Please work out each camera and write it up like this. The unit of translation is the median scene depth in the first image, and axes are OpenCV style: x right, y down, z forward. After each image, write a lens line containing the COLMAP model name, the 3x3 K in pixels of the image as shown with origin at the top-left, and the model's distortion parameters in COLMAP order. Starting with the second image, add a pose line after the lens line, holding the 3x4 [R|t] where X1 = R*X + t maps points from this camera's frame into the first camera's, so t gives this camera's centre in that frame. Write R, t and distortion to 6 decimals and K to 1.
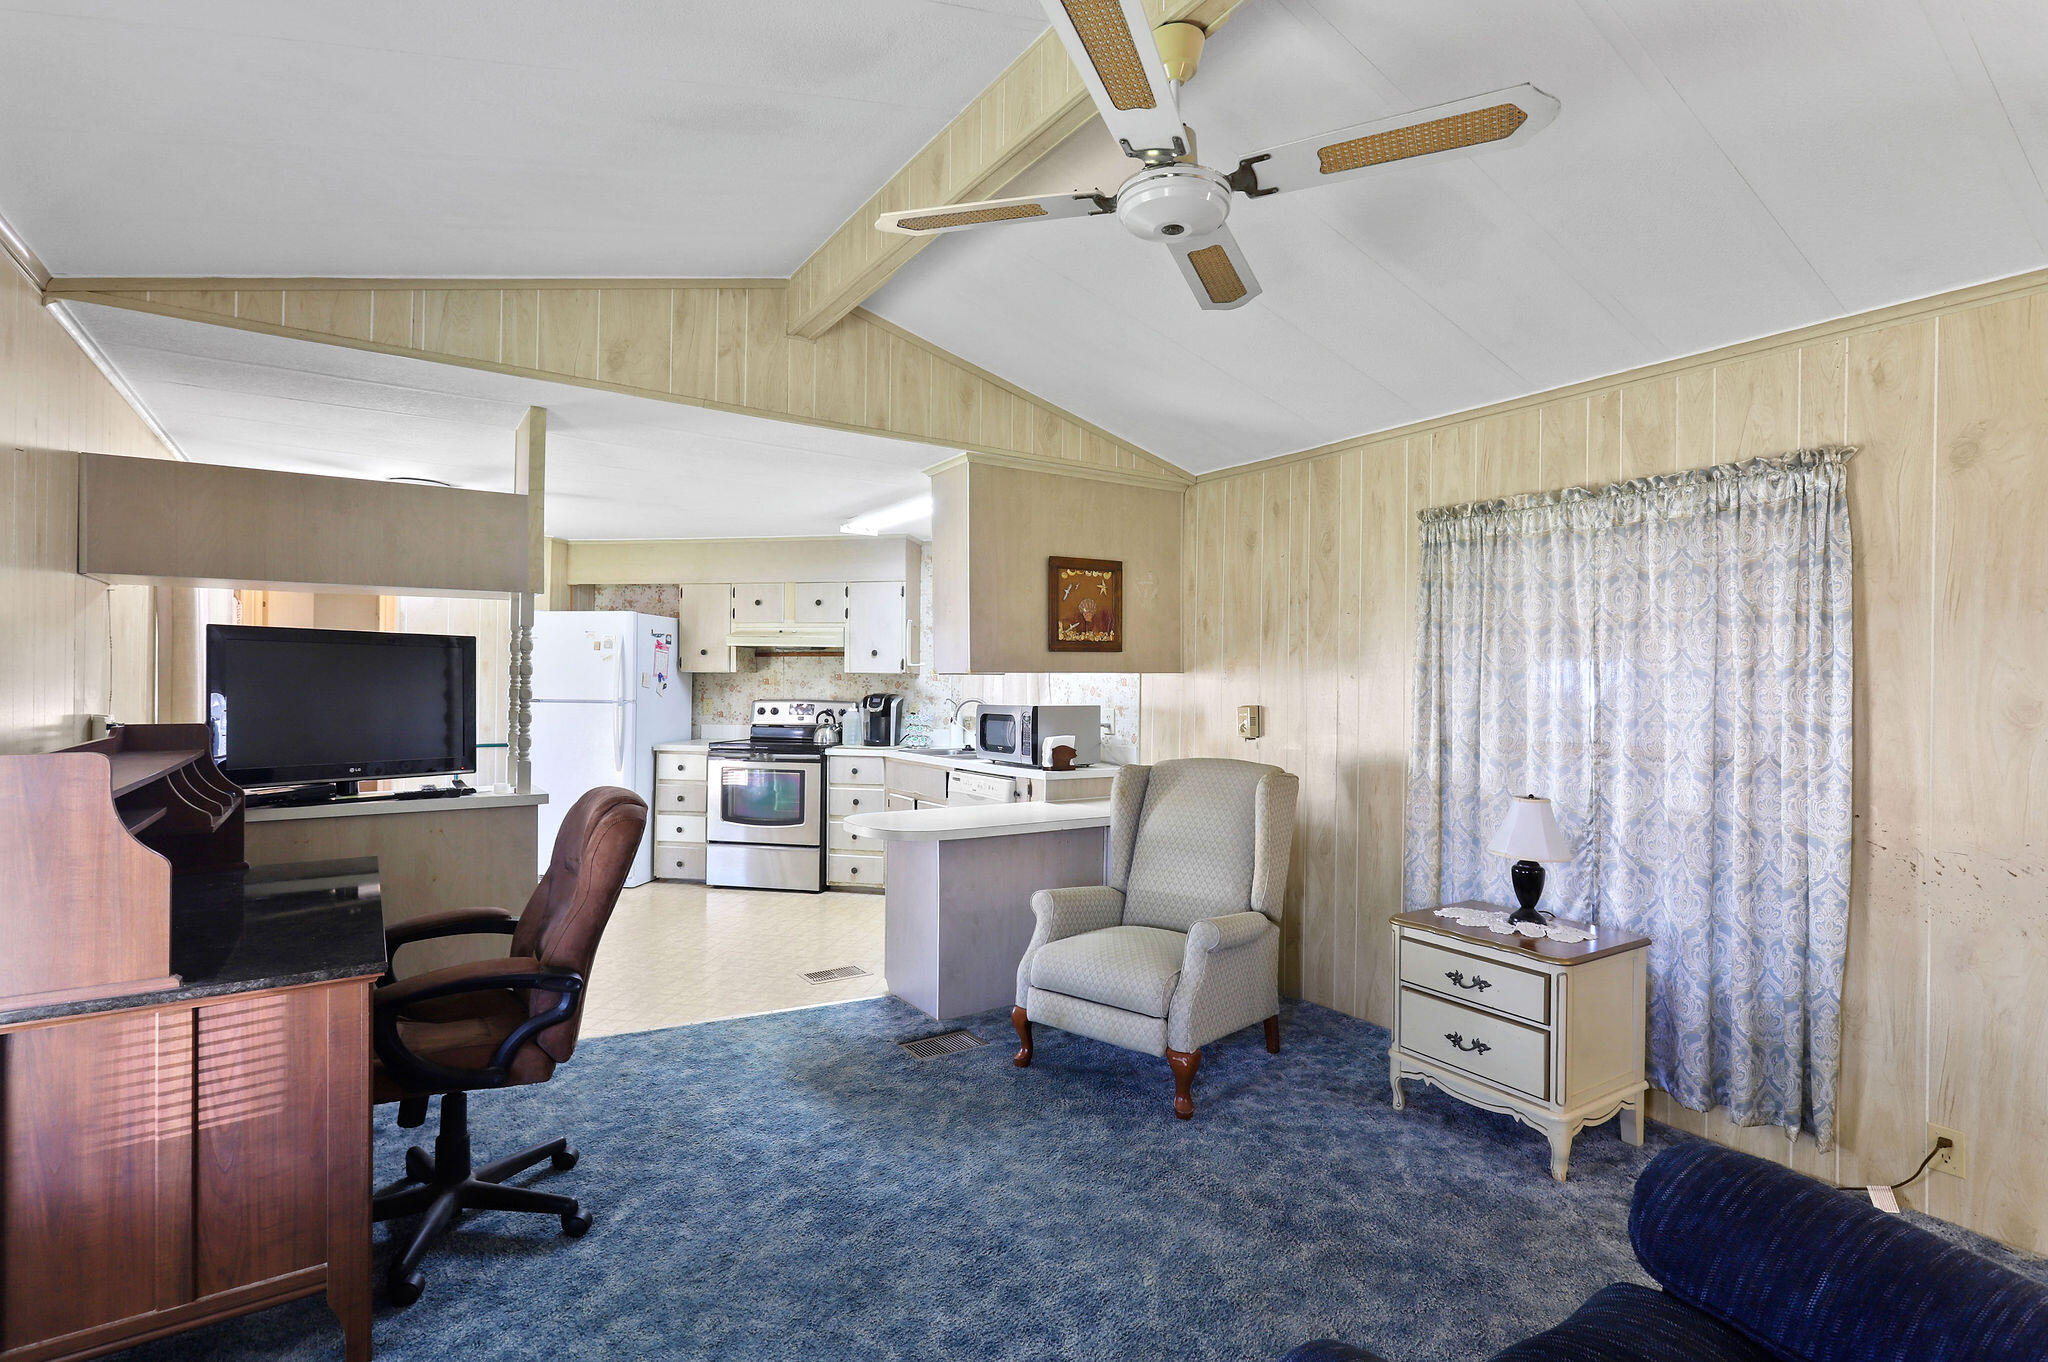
lens RADIAL K [[988.0, 0, 1012.5], [0, 988.0, 681.7], [0, 0, 1]] dist [-0.003001, -0.000112]
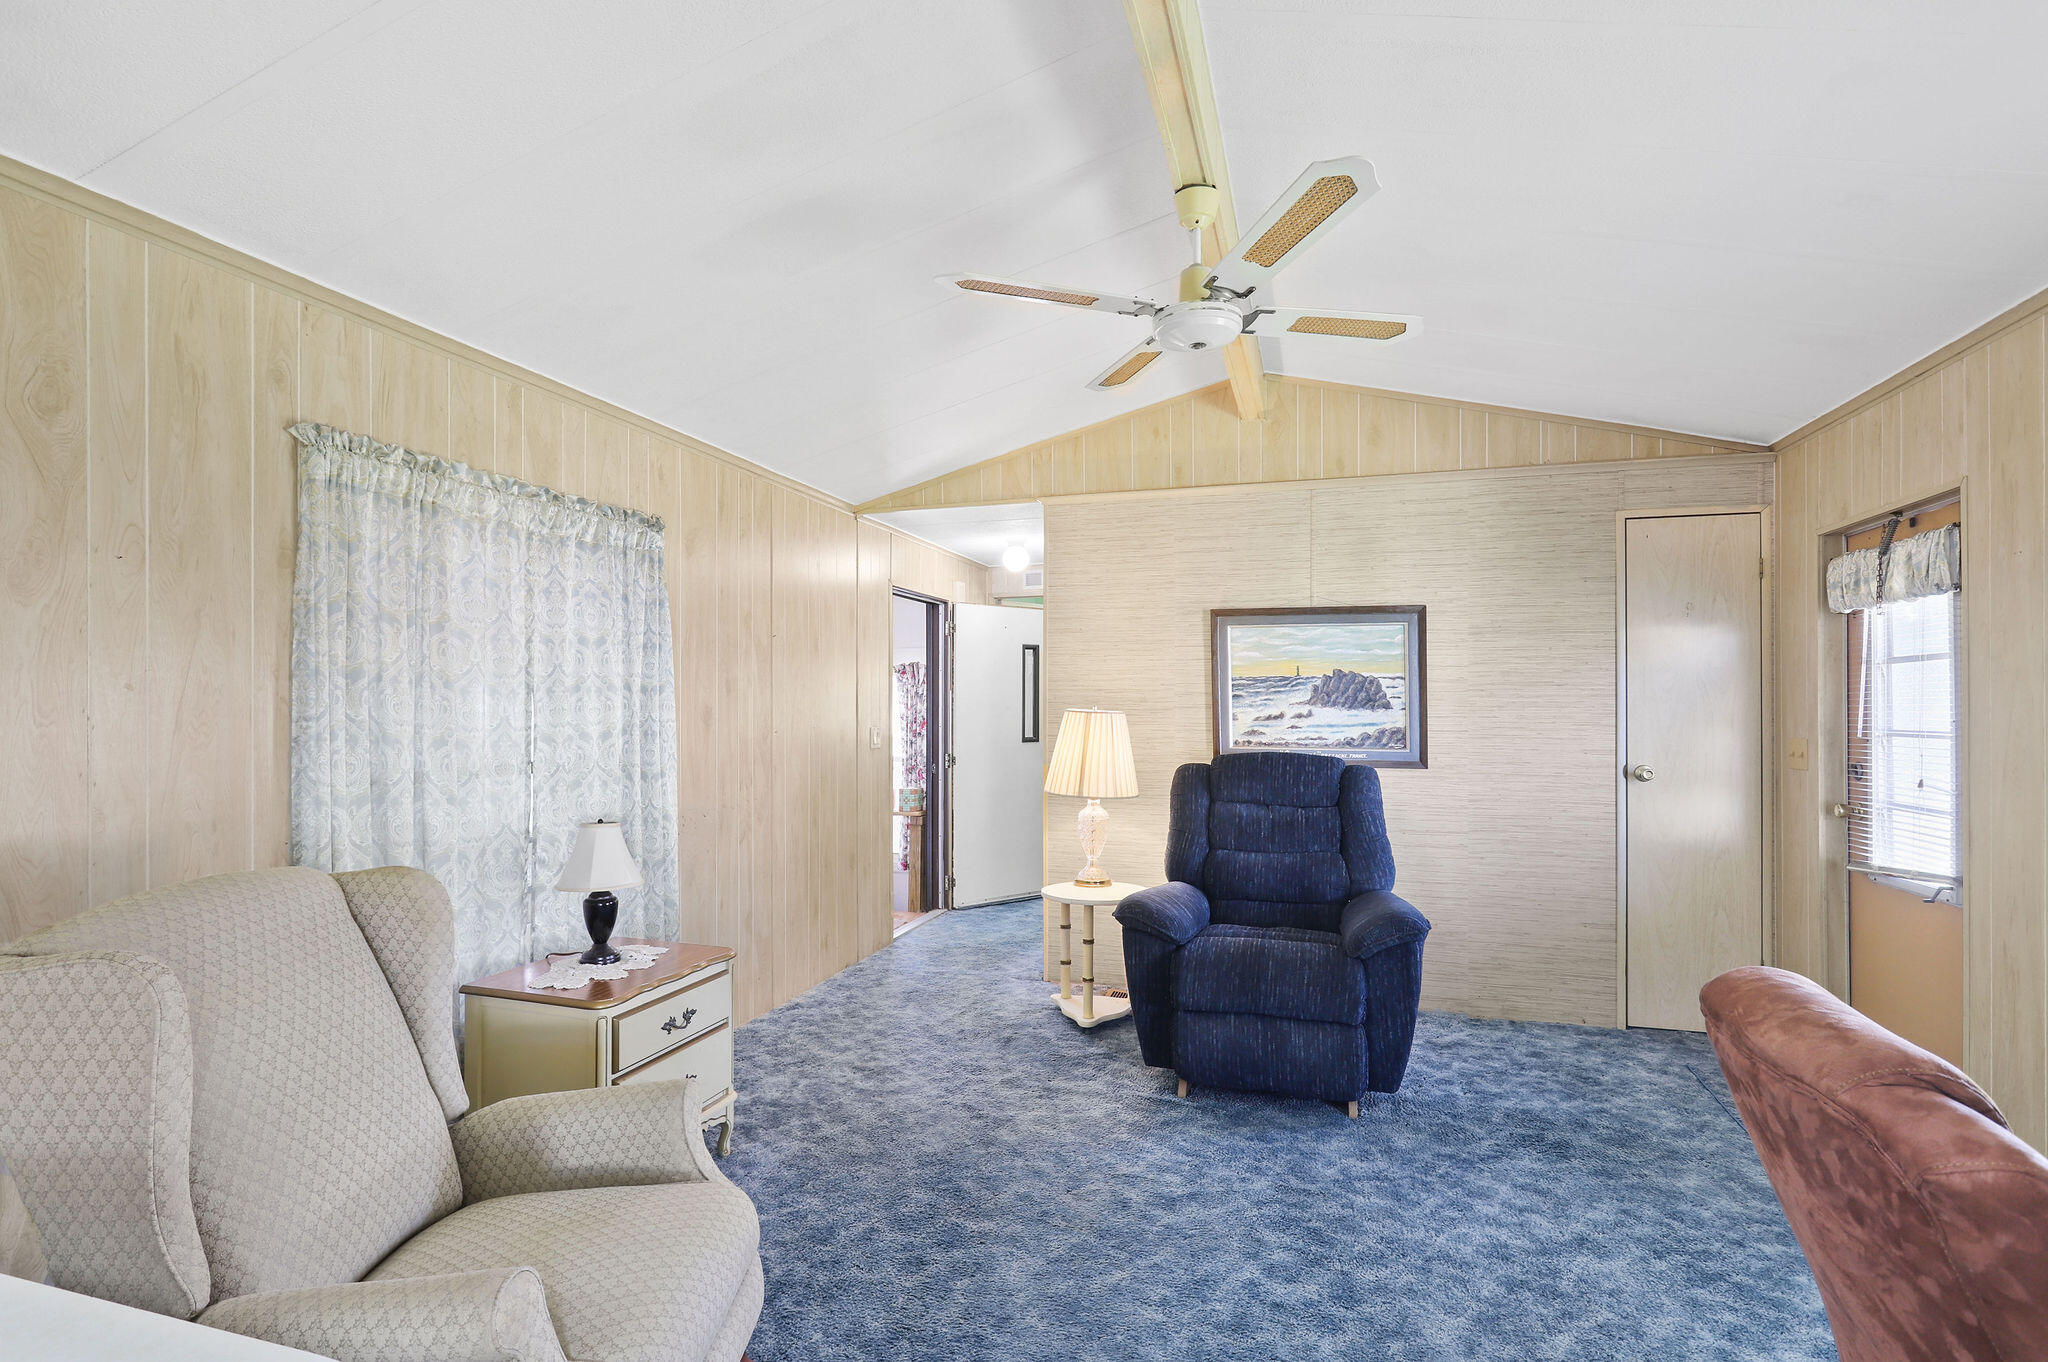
lens RADIAL K [[988.0, 0, 1023.5], [0, 988.0, 702.1], [0, 0, 1]] dist [-0.003001, -0.000112]
pose [[-0.639222, -0.011360, 0.768938, -0.347559], [-0.007763, 0.999935, 0.008320, -0.005028], [-0.768983, -0.000650, -0.639269, 1.025427]]
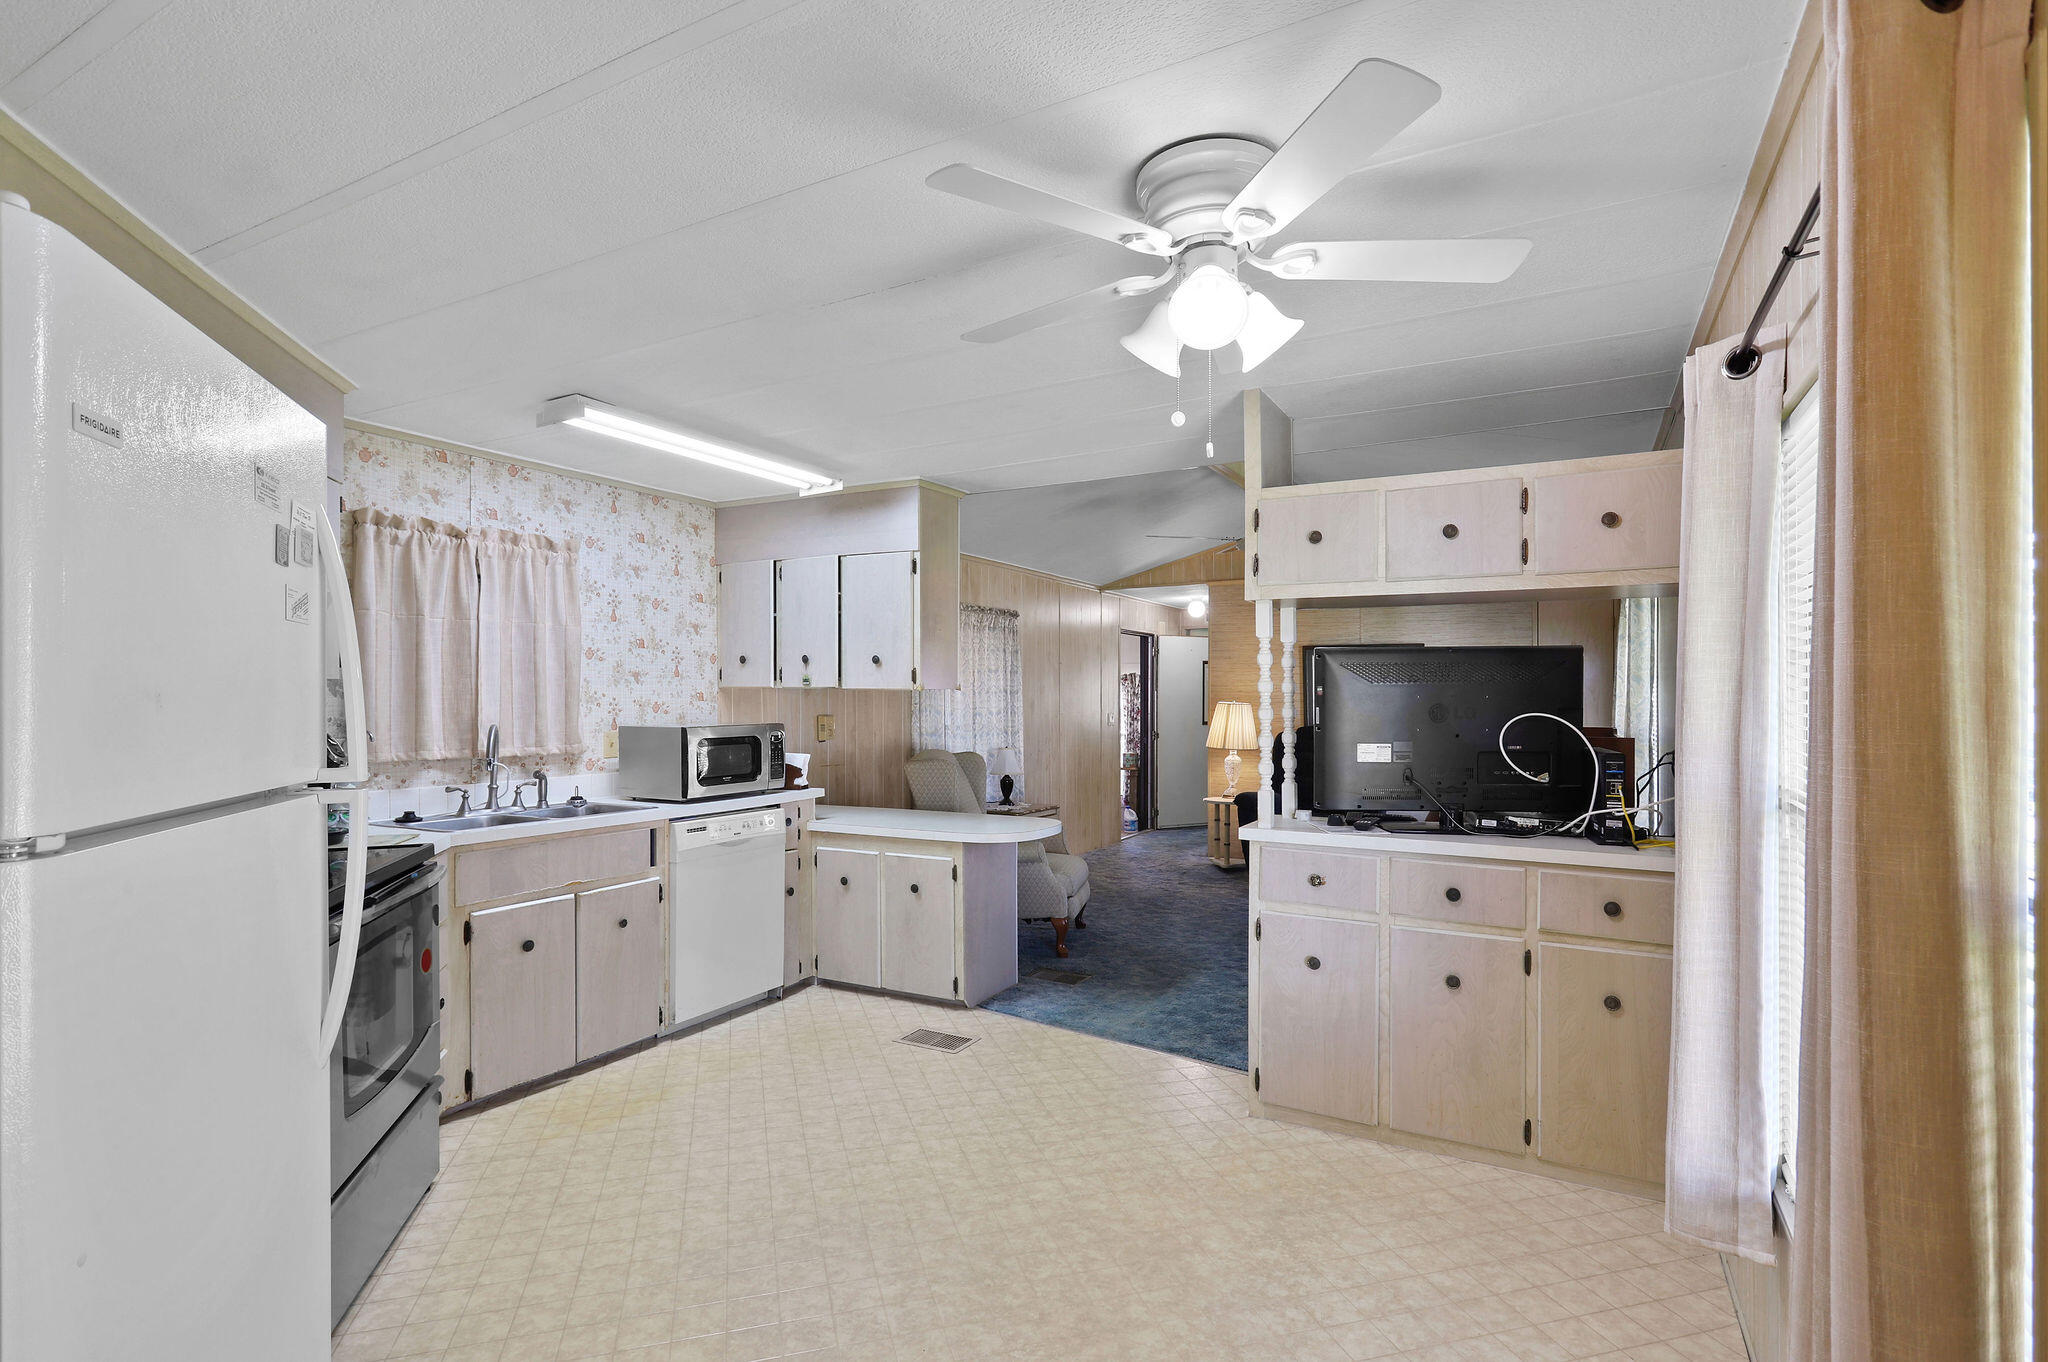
lens RADIAL K [[988.0, 0, 1033.2], [0, 988.0, 693.8], [0, 0, 1]] dist [-0.003001, -0.000112]
pose [[-0.470448, -0.006444, 0.882404, -1.162918], [-0.006557, 0.999971, 0.003807, -0.010376], [-0.882403, -0.003995, -0.470477, 1.586386]]
